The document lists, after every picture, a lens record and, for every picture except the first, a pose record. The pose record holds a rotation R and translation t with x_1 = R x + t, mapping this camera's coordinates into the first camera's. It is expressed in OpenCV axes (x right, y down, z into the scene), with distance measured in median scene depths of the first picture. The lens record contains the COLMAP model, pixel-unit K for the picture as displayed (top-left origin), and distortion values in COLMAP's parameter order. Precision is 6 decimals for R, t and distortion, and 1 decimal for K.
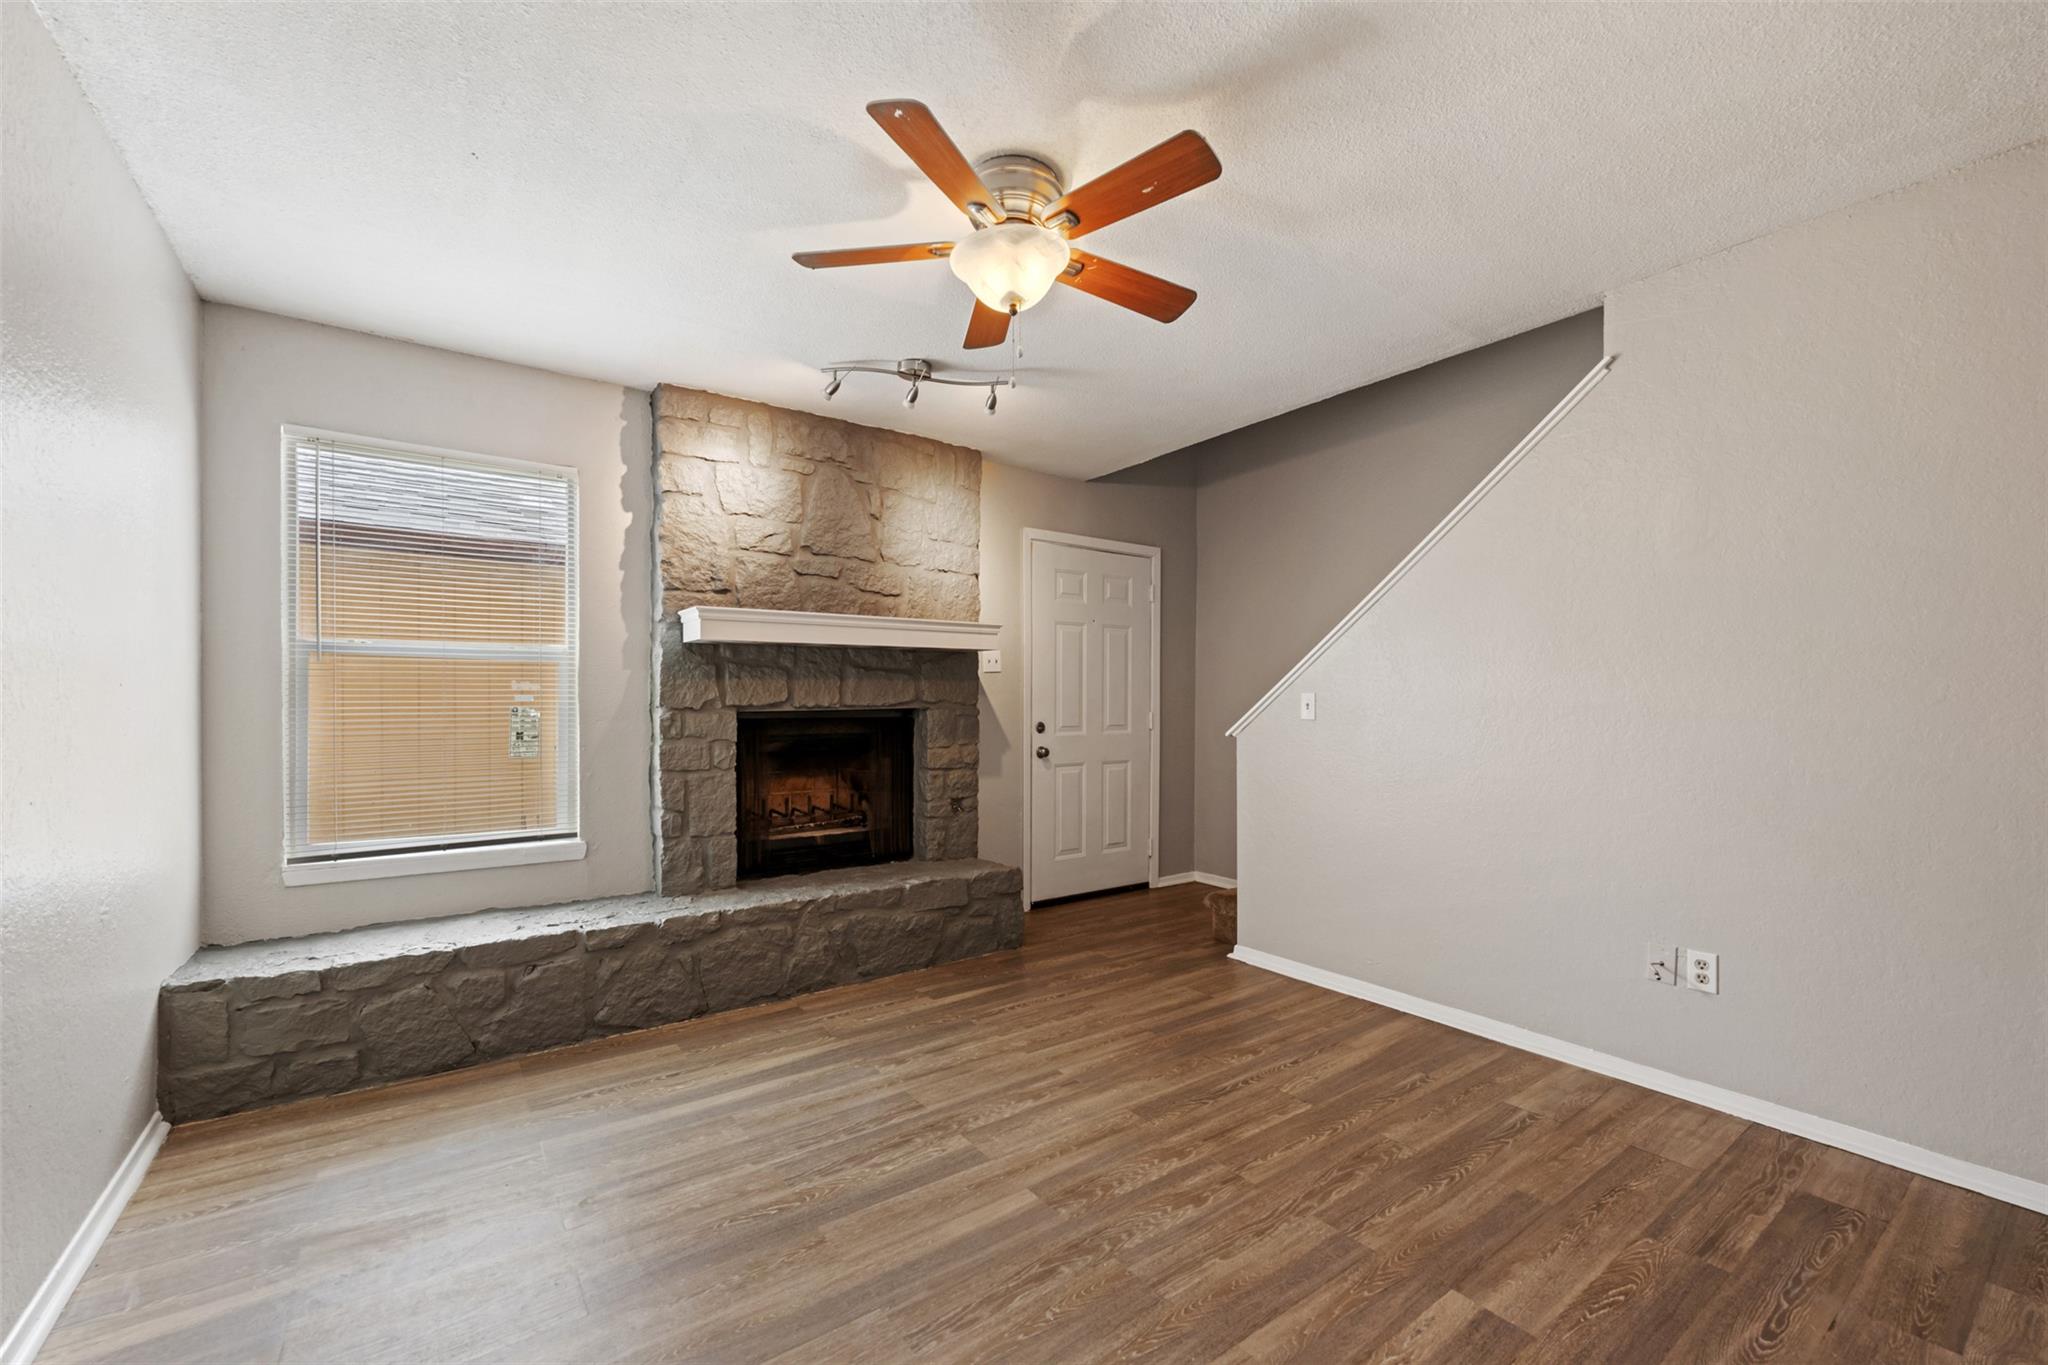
lens RADIAL K [[849.2, 0, 1030.7], [0, 849.2, 696.3], [0, 0, 1]] dist [-0.001042, -0.000160]
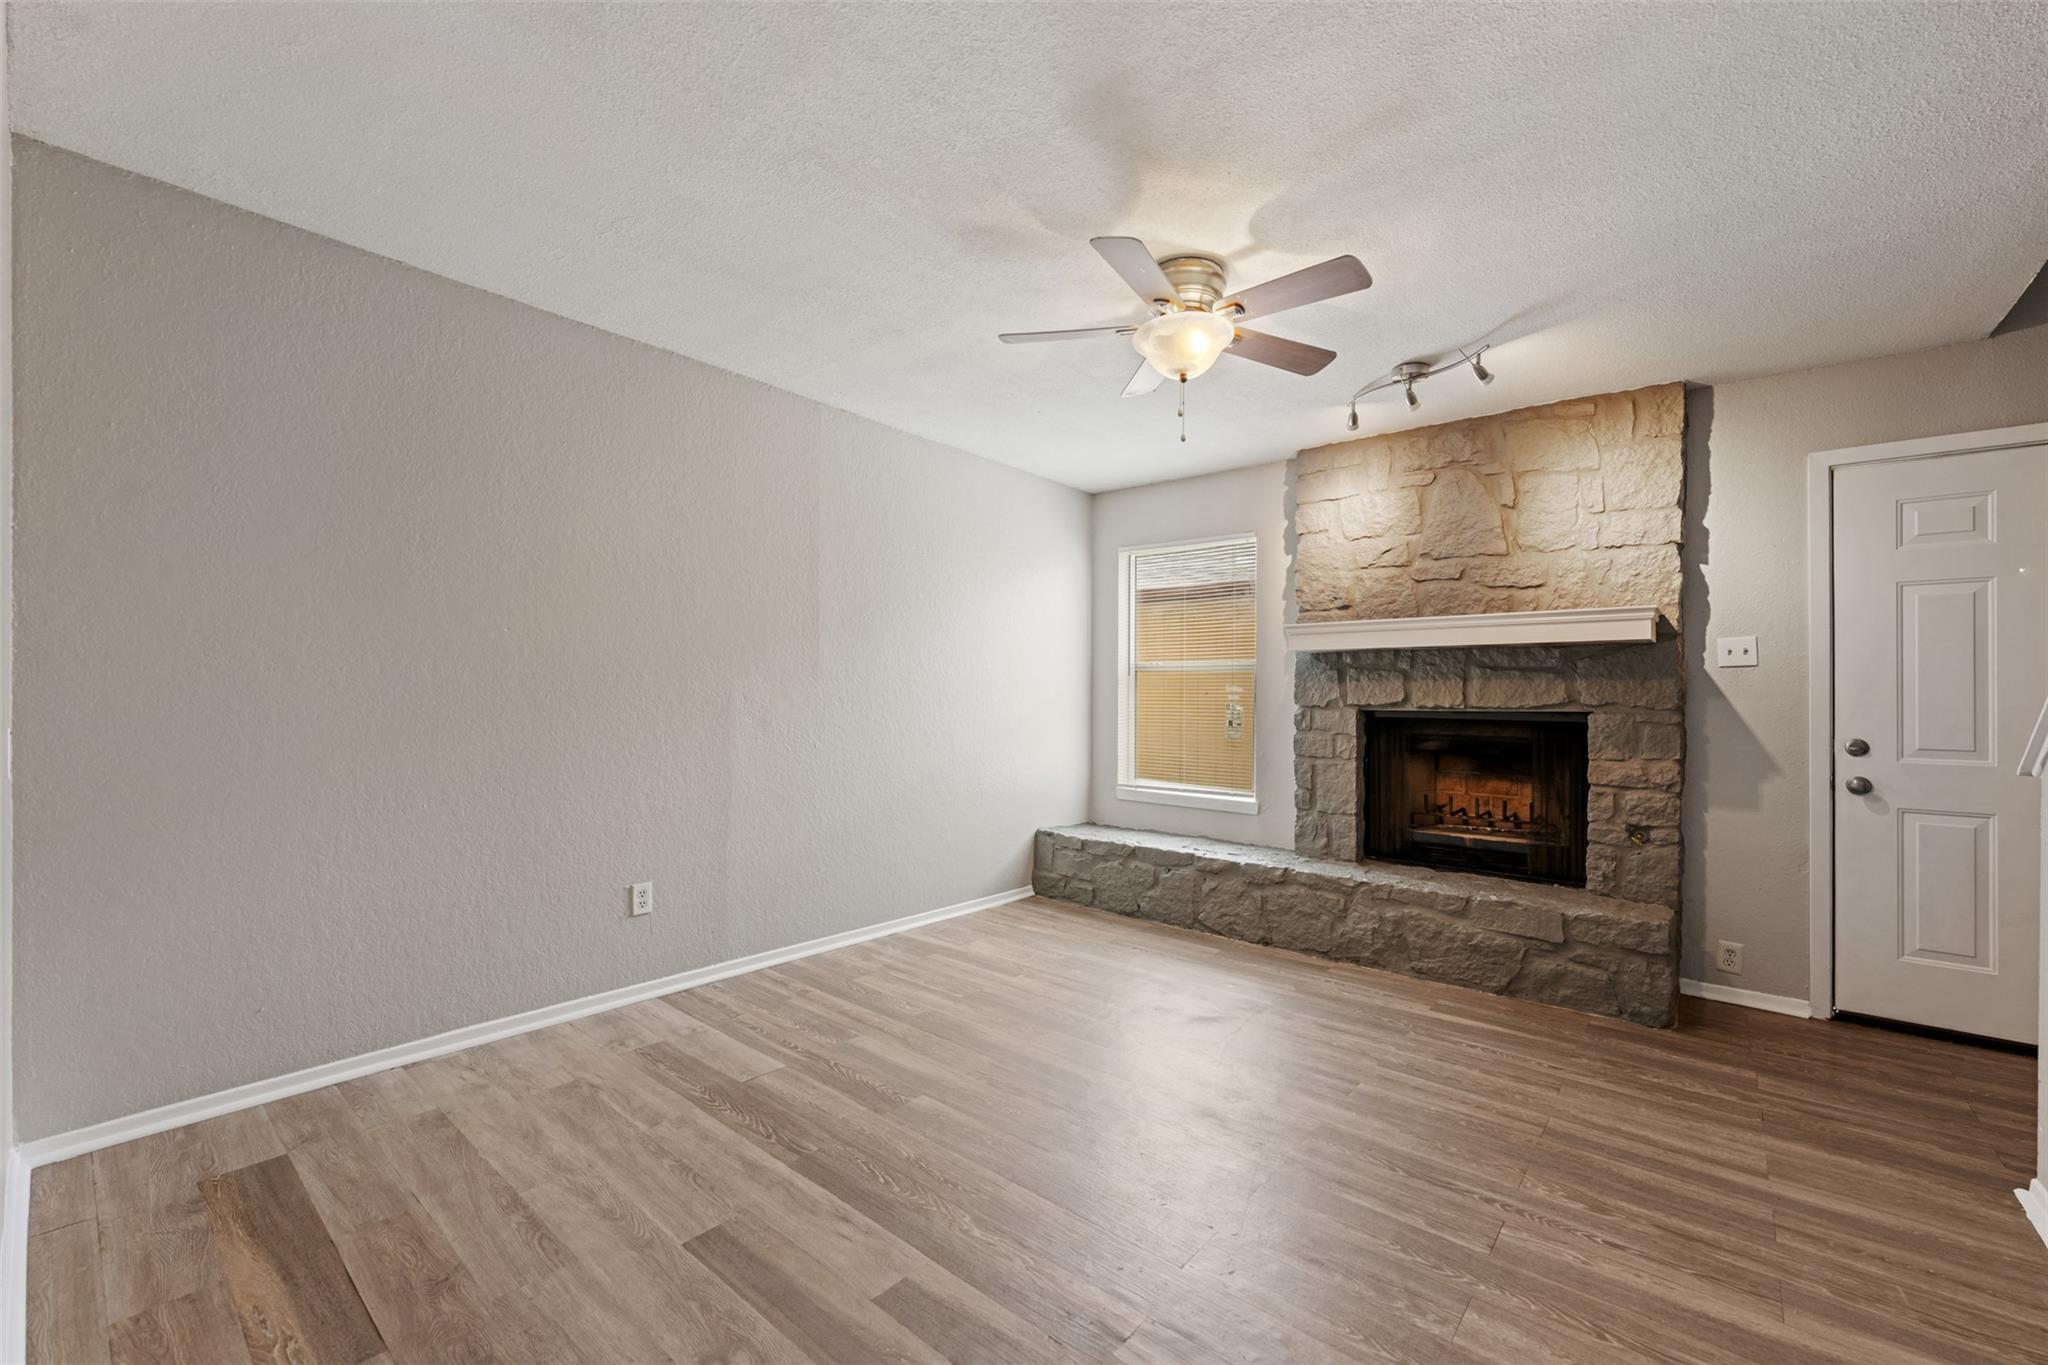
lens RADIAL K [[822.7, 0, 1024.0], [0, 822.7, 682.5], [0, 0, 1]] dist [0.000586, 0.000151]
pose [[0.238891, -0.013790, -0.970948, 0.651787], [-0.008341, 0.999833, -0.016252, 0.002777], [0.971011, 0.011981, 0.238736, 0.304326]]
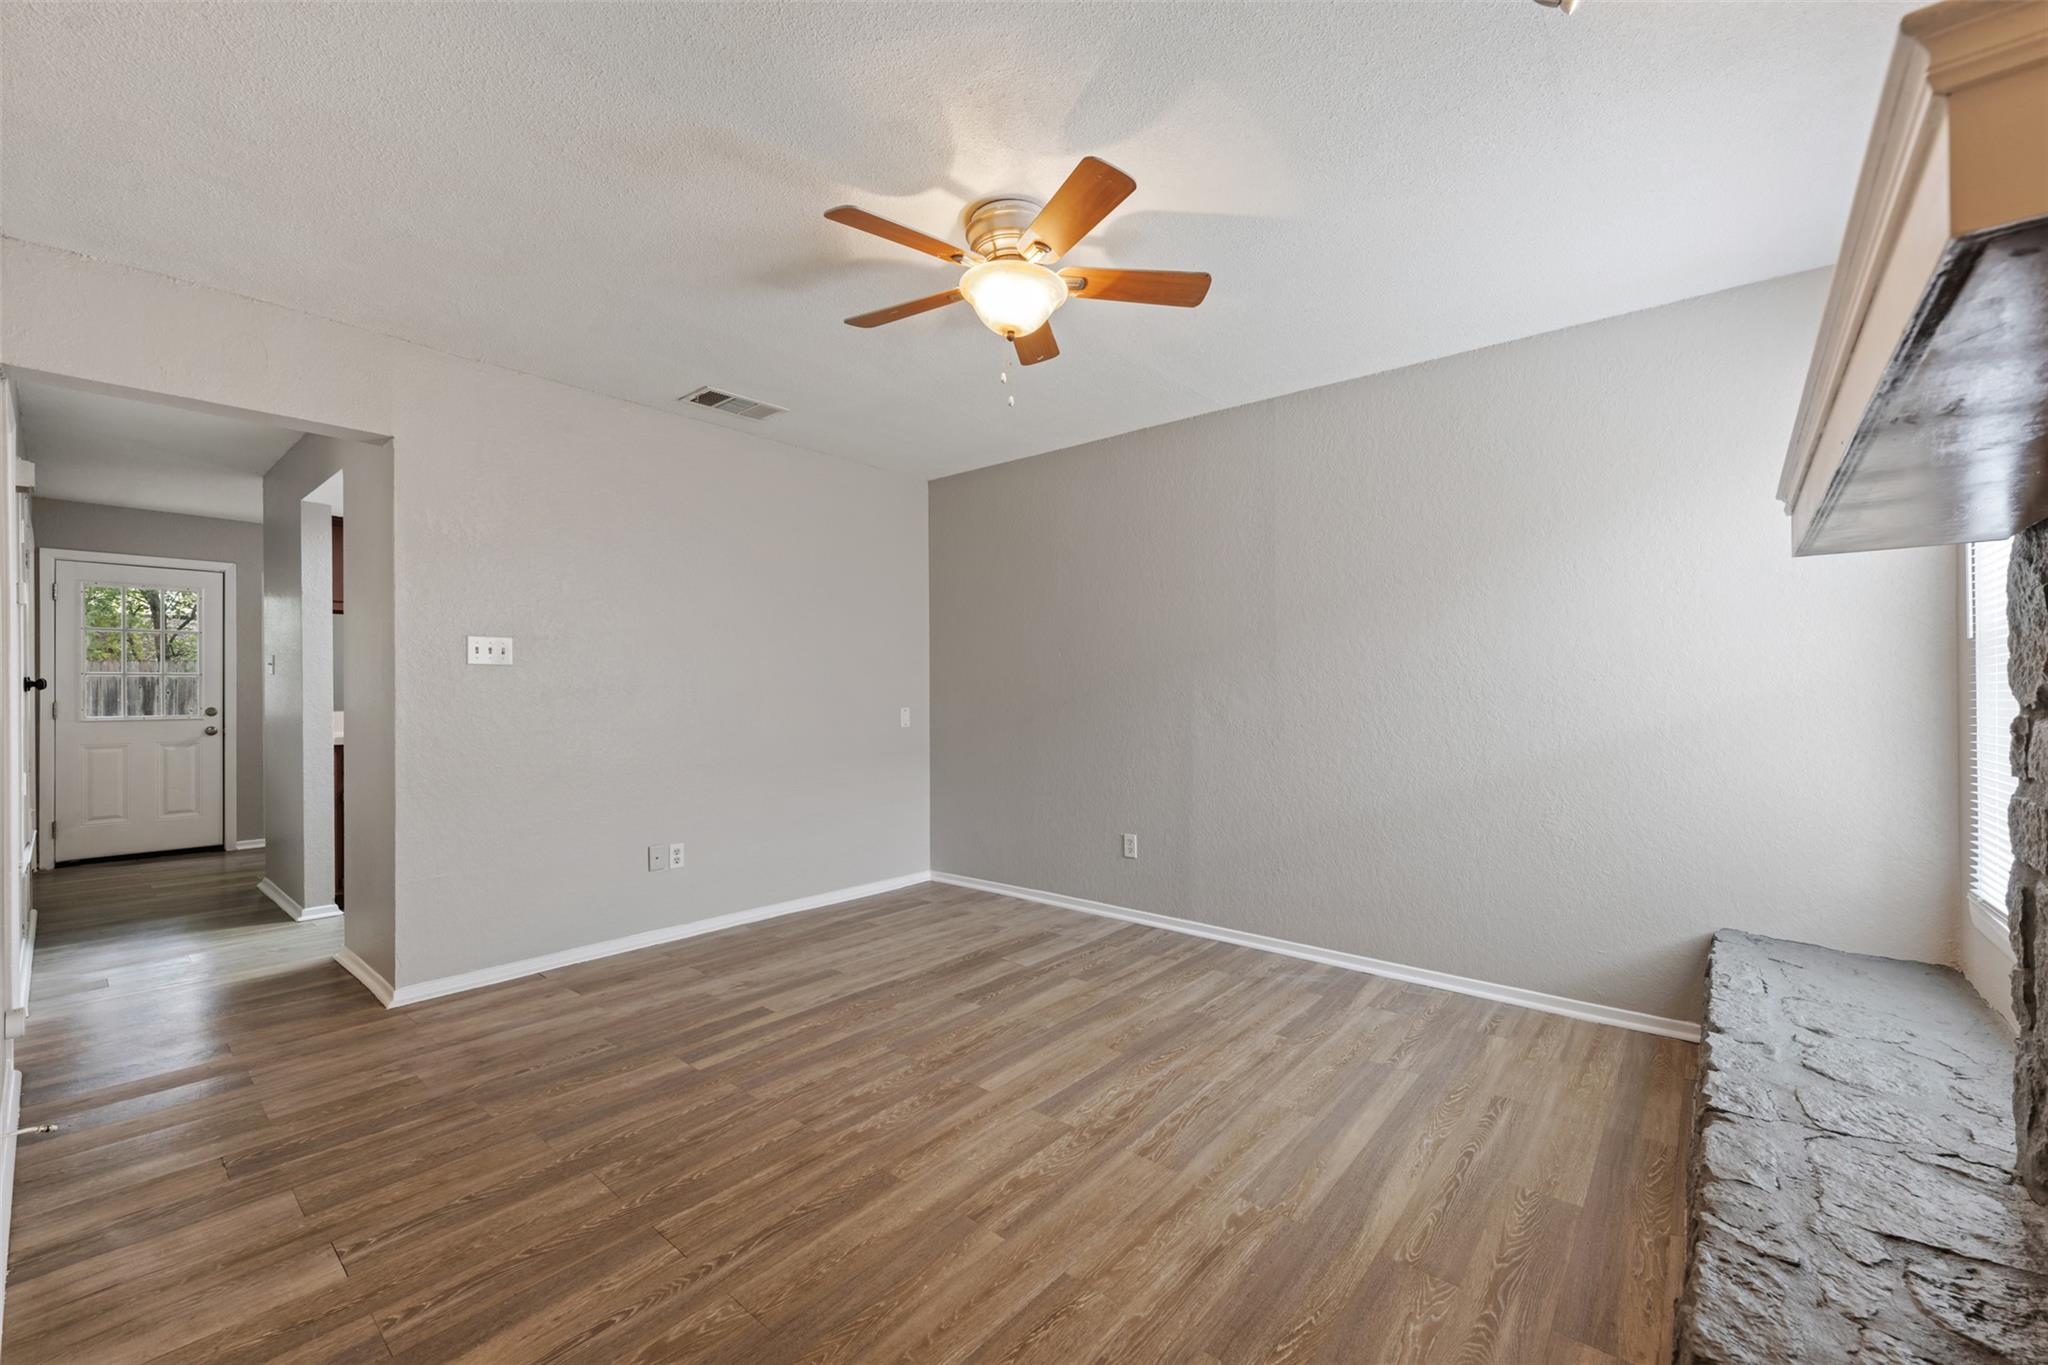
lens RADIAL K [[849.2, 0, 1030.7], [0, 849.2, 696.3], [0, 0, 1]] dist [-0.001042, -0.000160]
pose [[-0.972075, -0.000408, -0.234671, 0.129430], [0.000086, 0.999998, -0.002095, 0.009353], [0.234671, -0.002056, -0.972073, 1.264162]]
